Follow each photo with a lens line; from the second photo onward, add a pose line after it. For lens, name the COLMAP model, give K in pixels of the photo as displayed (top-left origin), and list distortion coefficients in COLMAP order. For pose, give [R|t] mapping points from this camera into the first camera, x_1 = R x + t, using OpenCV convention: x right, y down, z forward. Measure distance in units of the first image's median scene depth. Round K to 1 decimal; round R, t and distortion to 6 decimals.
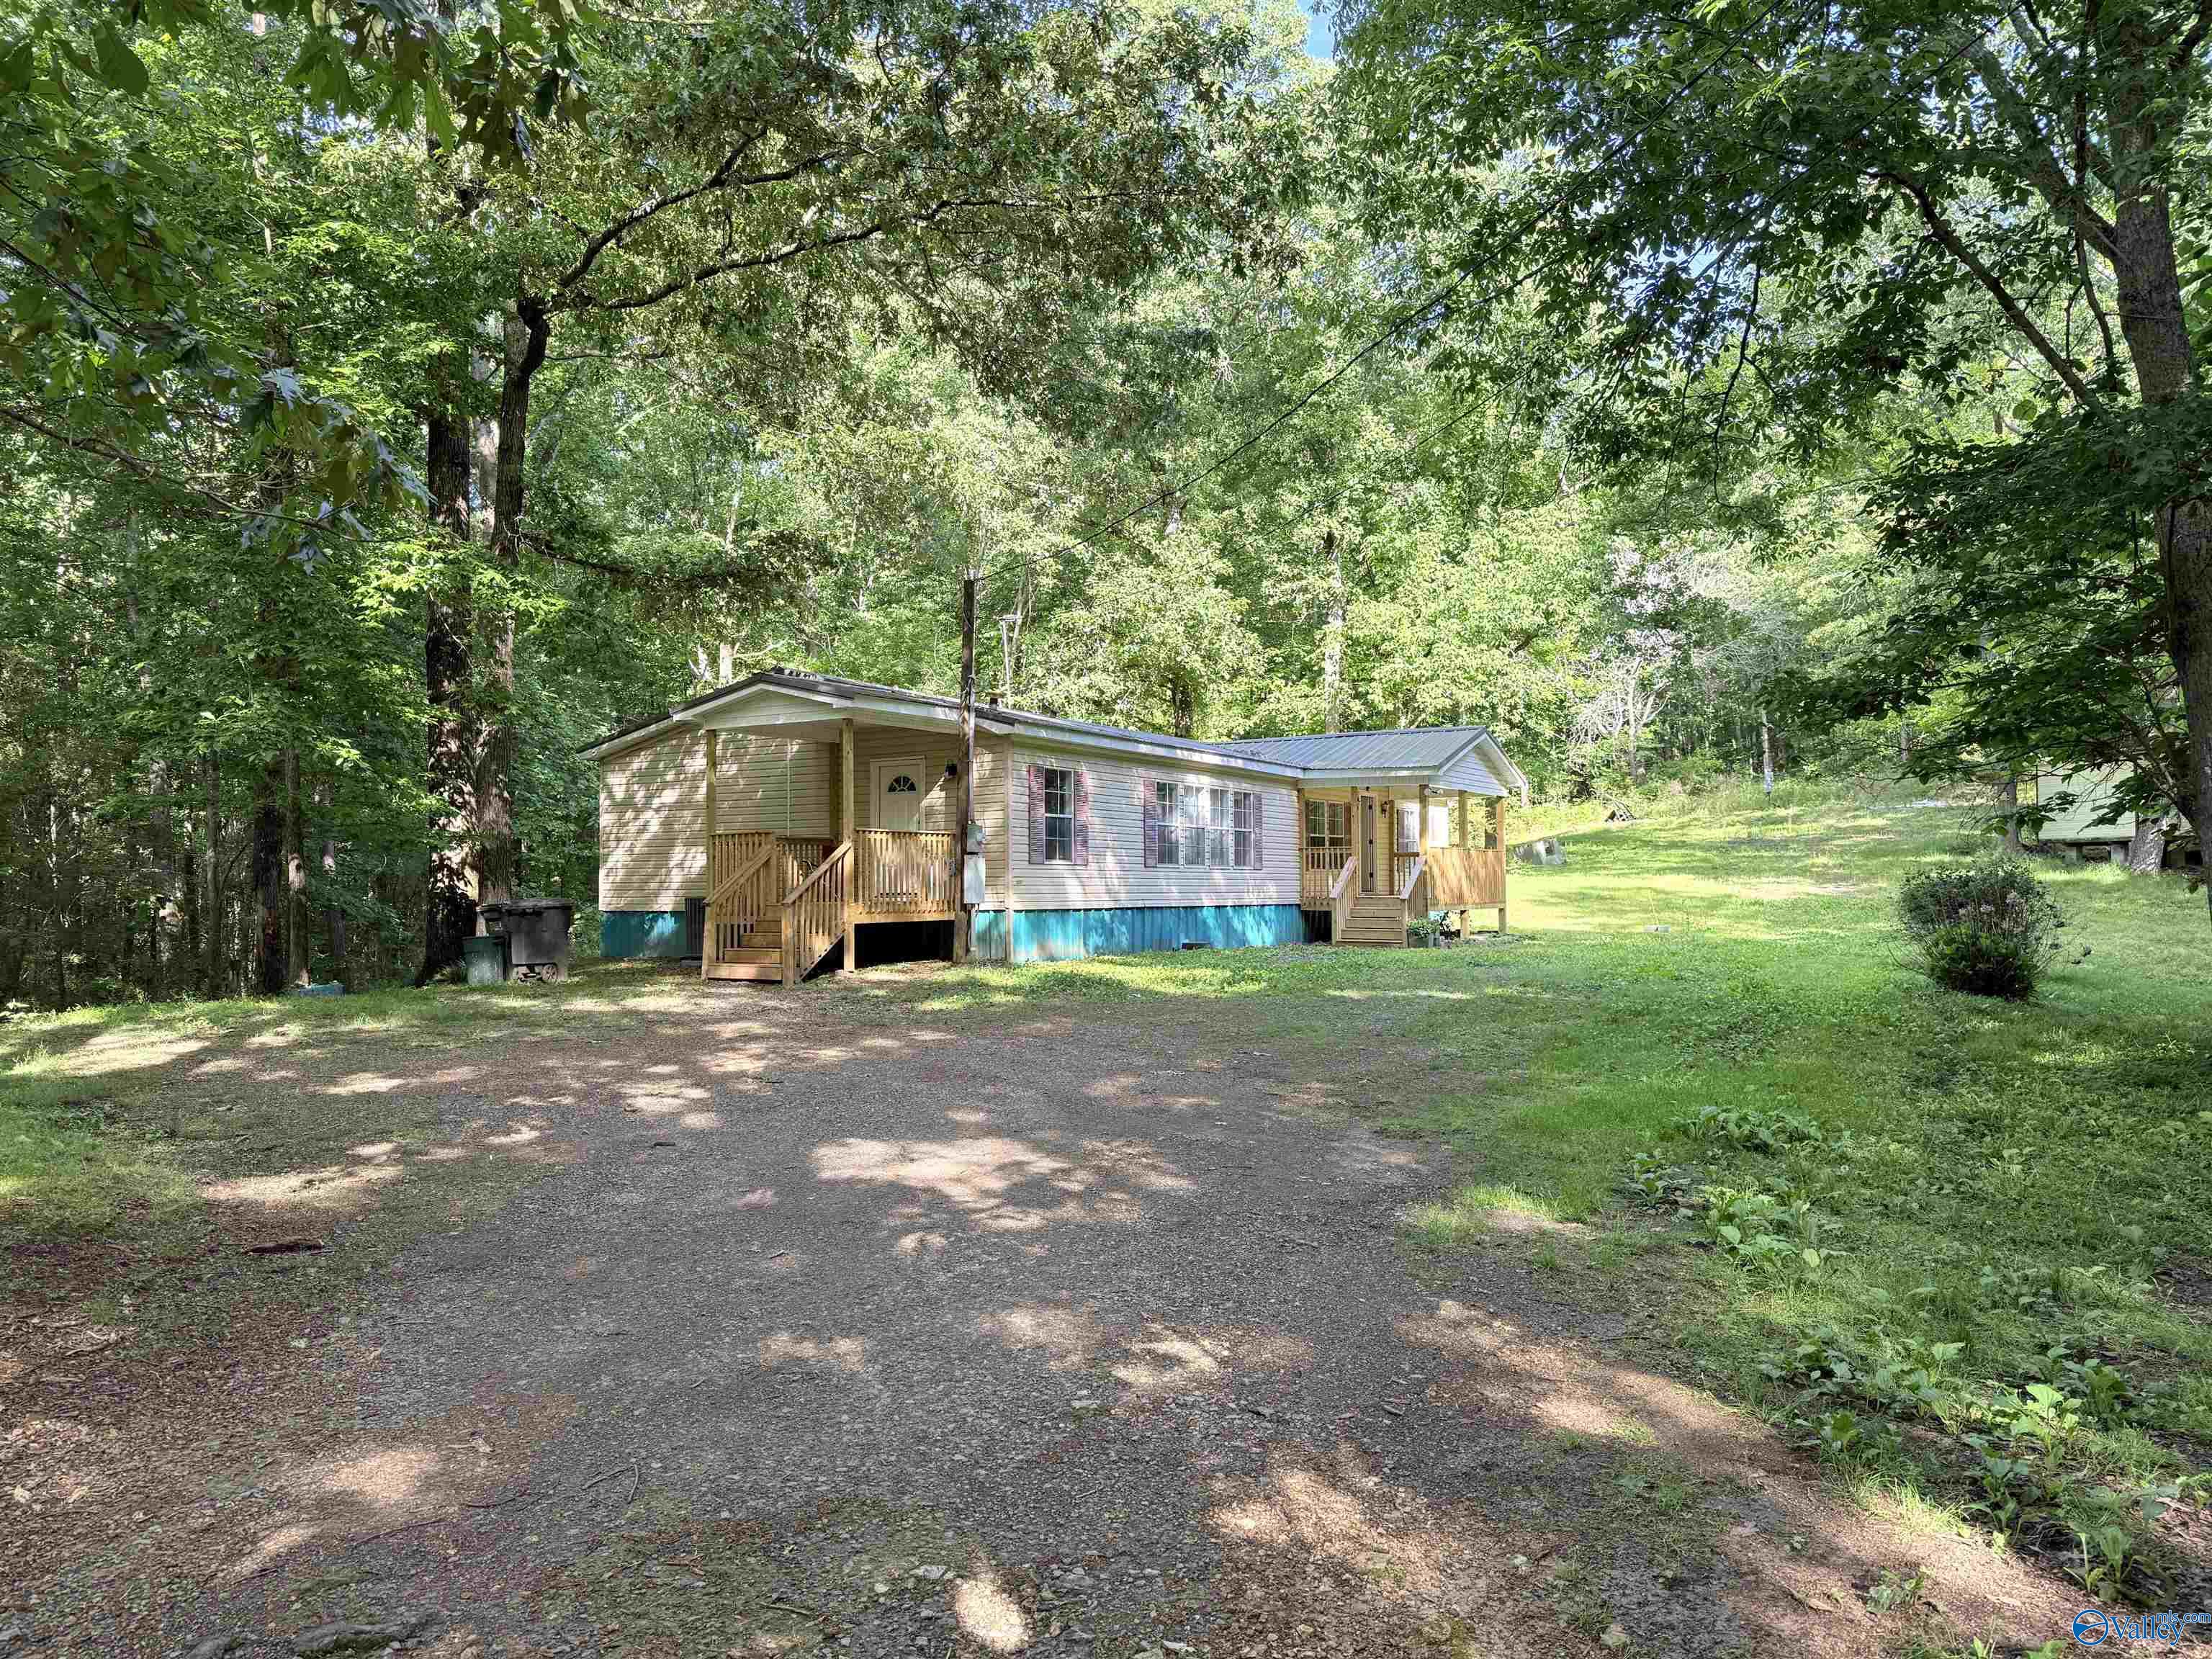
lens RADIAL K [[1565.2, 0, 1117.9], [0, 1565.2, 821.5], [0, 0, 1]] dist [-0.009110, -0.011128]
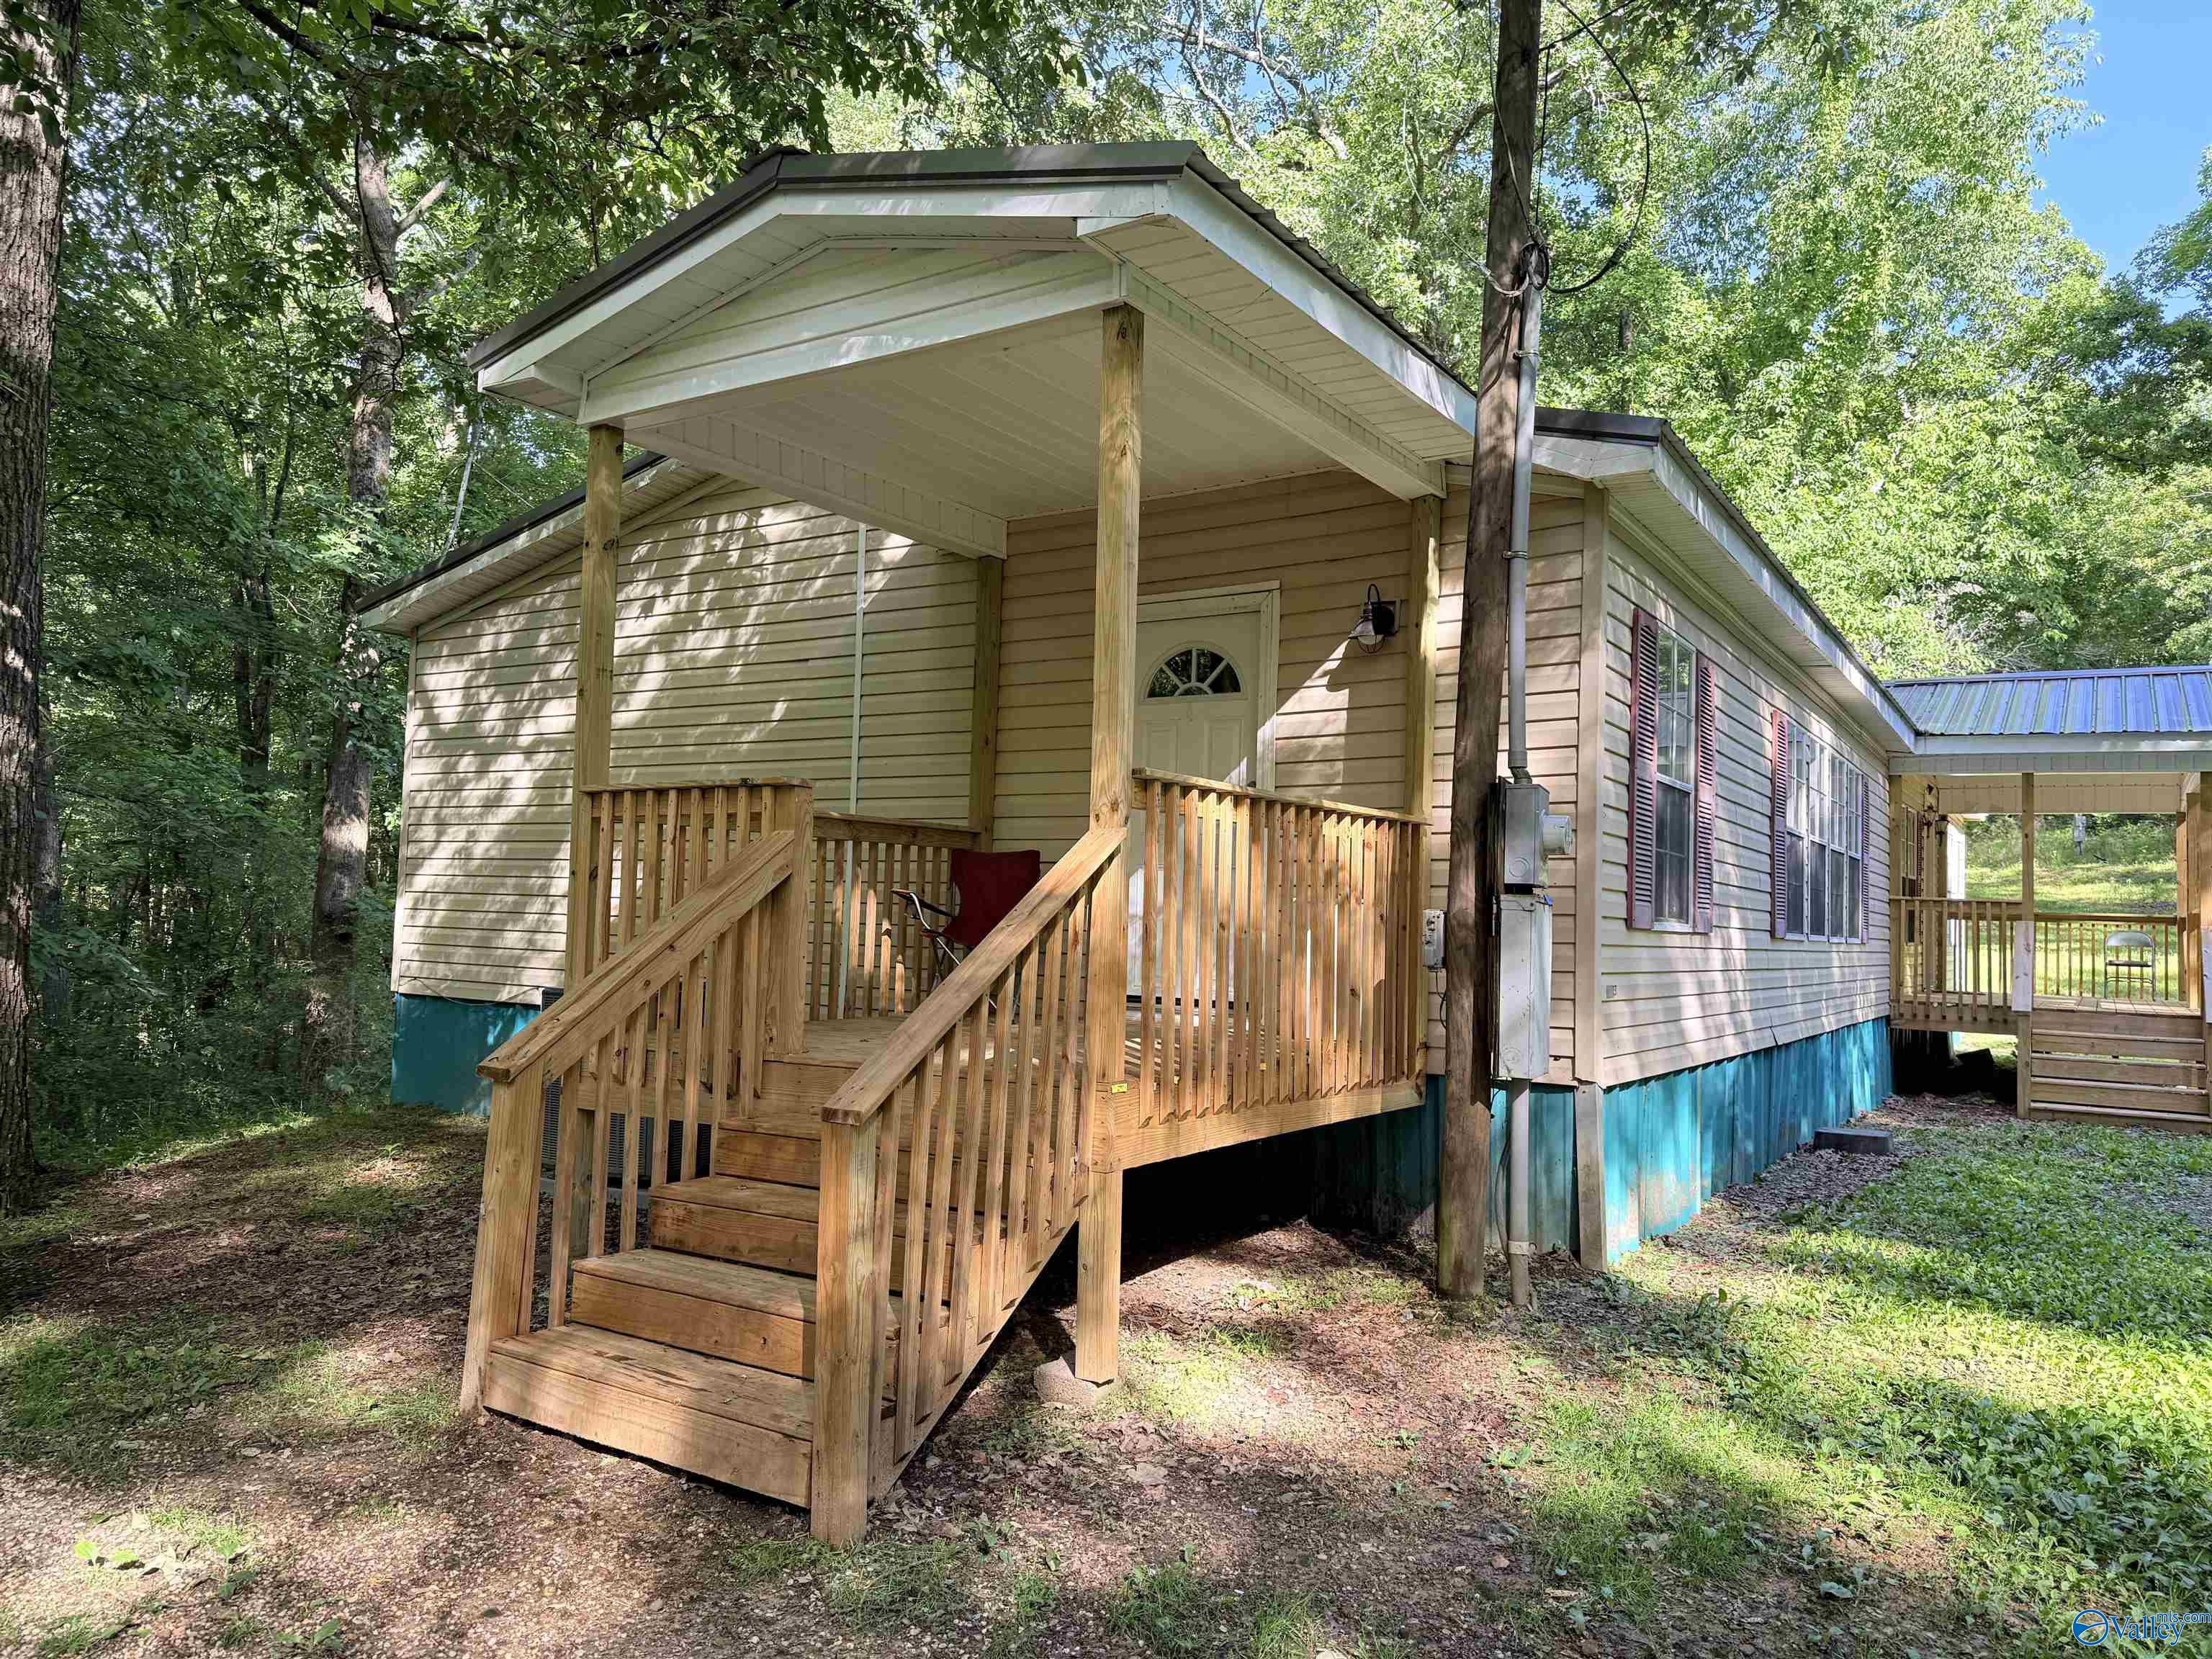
lens RADIAL K [[1565.2, 0, 1100.5], [0, 1565.2, 828.8], [0, 0, 1]] dist [-0.009110, -0.011128]
pose [[0.998533, 0.034866, -0.041420, -0.127441], [-0.035534, 0.999248, -0.015513, 0.013326], [0.040848, 0.016962, 0.999021, 0.591525]]
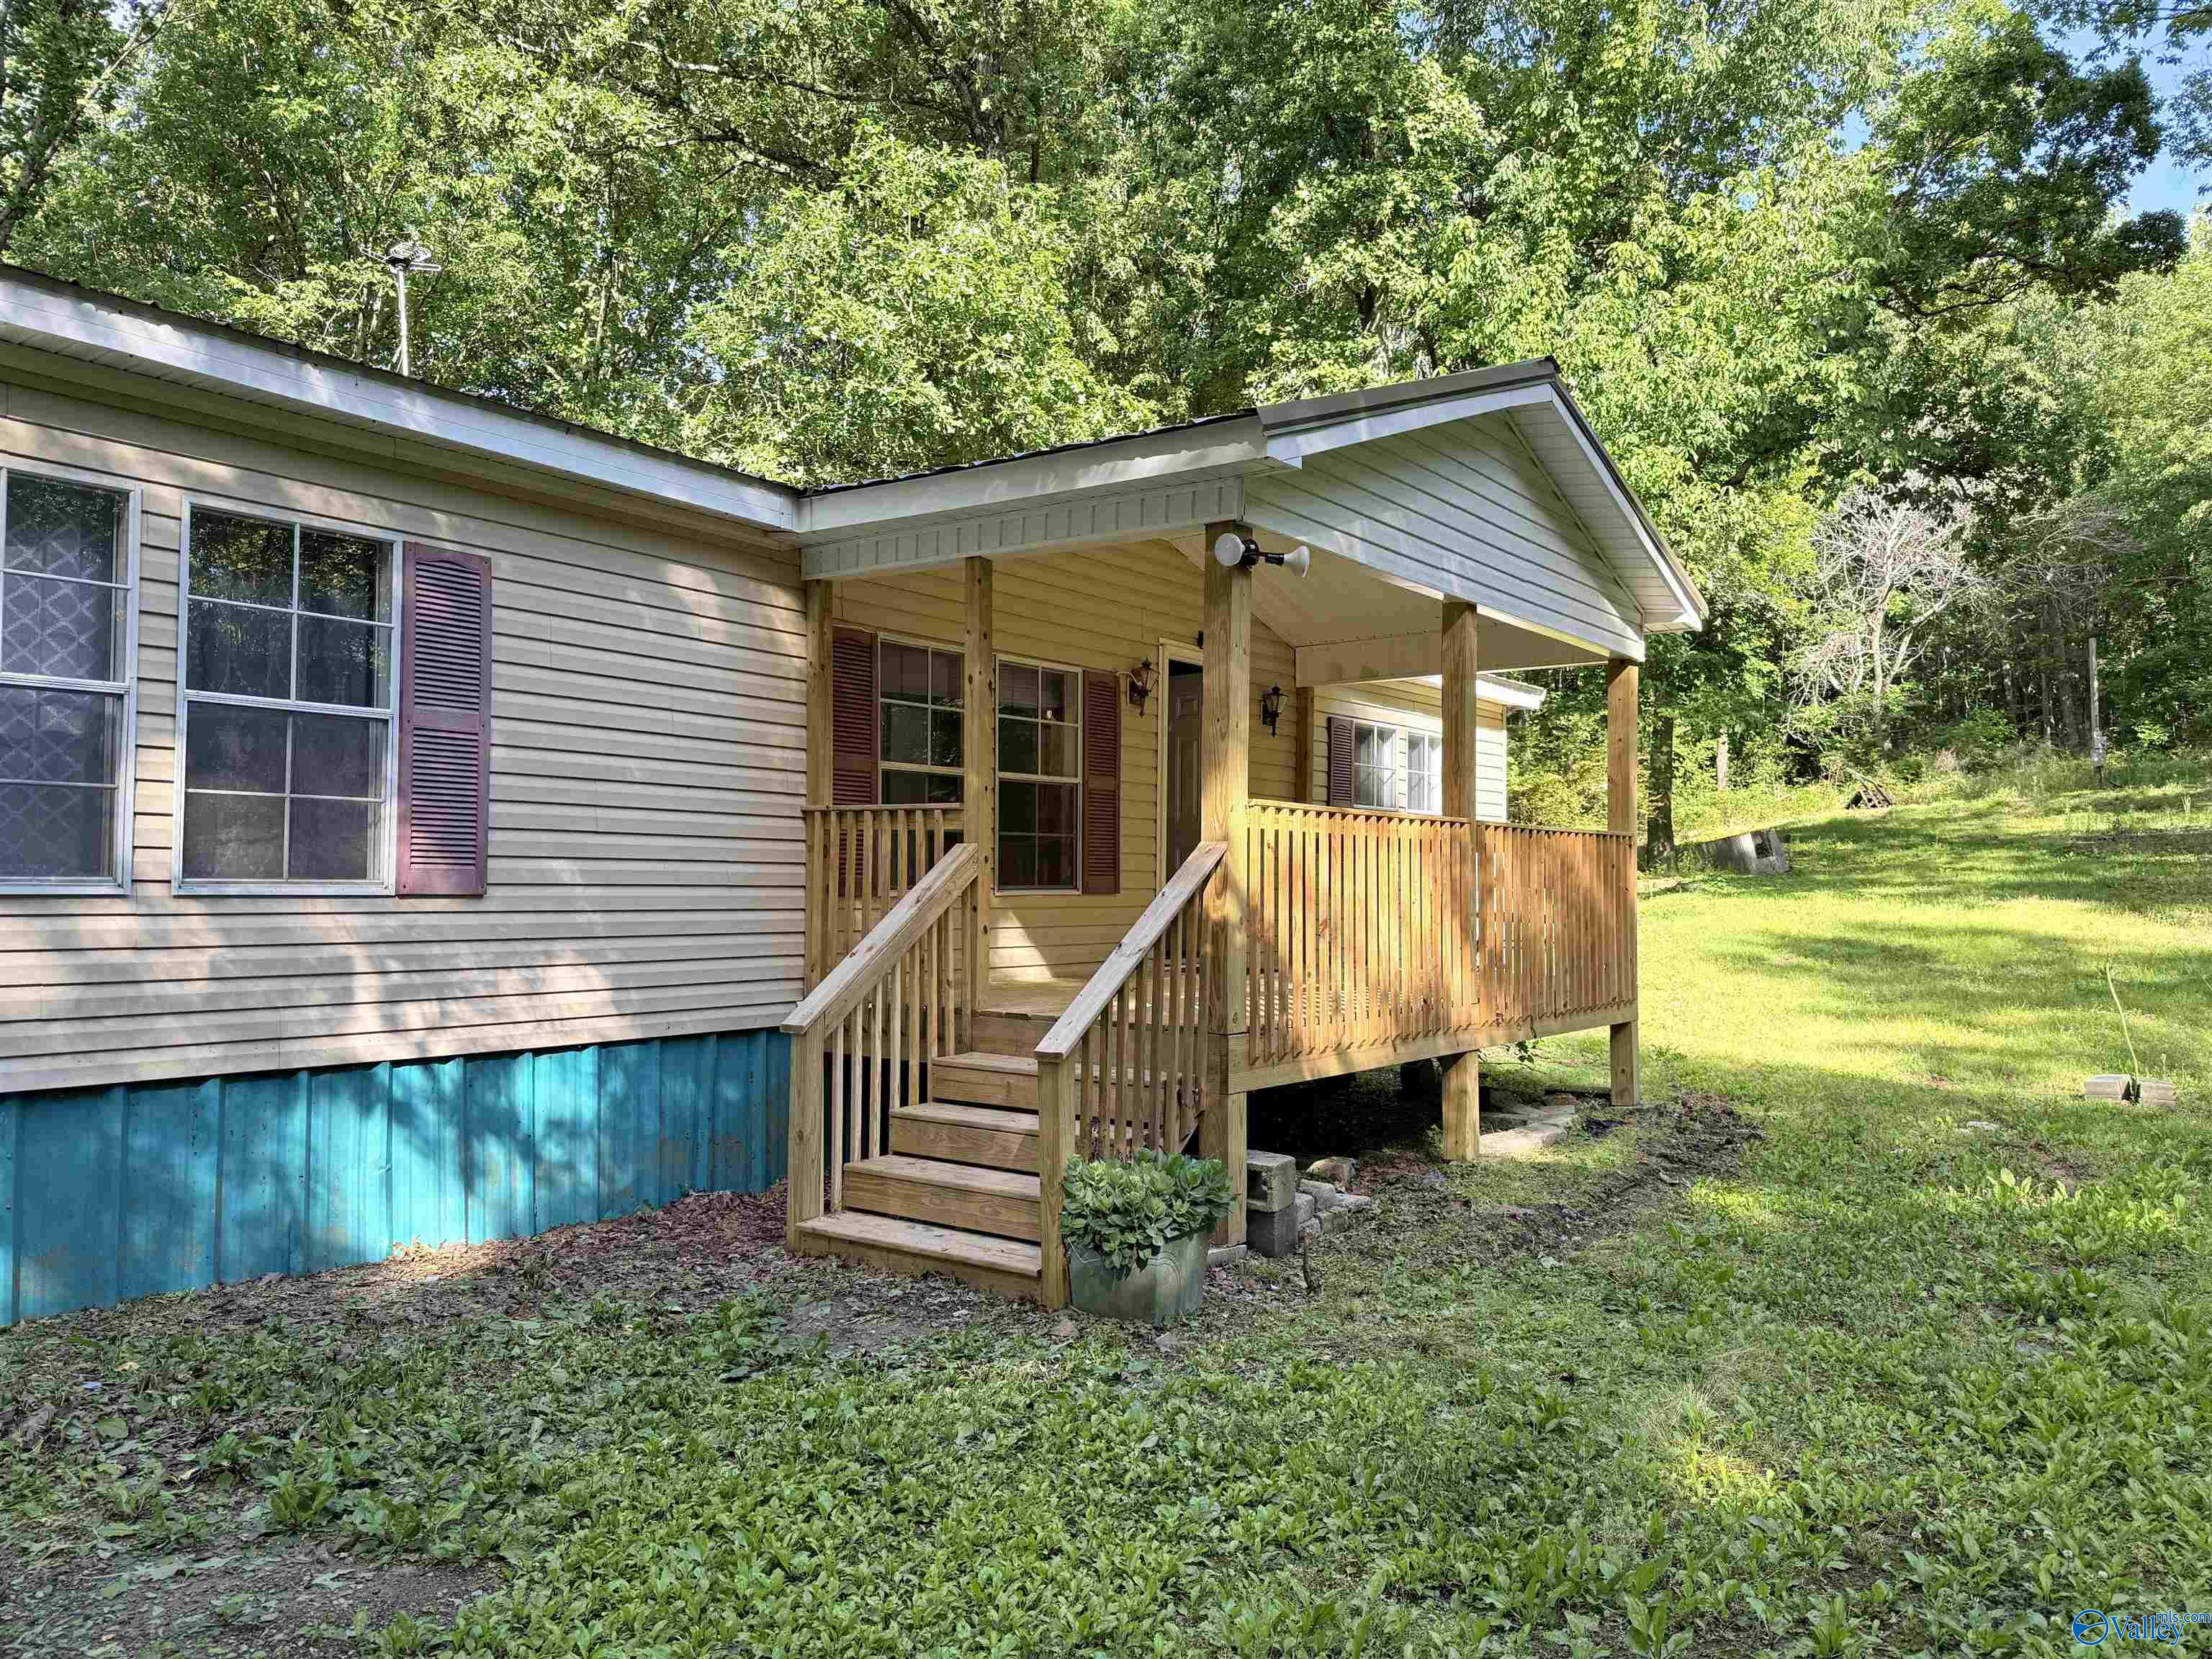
lens RADIAL K [[1565.2, 0, 1116.7], [0, 1565.2, 831.1], [0, 0, 1]] dist [-0.009110, -0.011128]
pose [[0.993230, 0.005929, -0.116017, 0.232727], [-0.005287, 0.999969, 0.005843, 0.021374], [0.116048, -0.005190, 0.993230, 0.879438]]
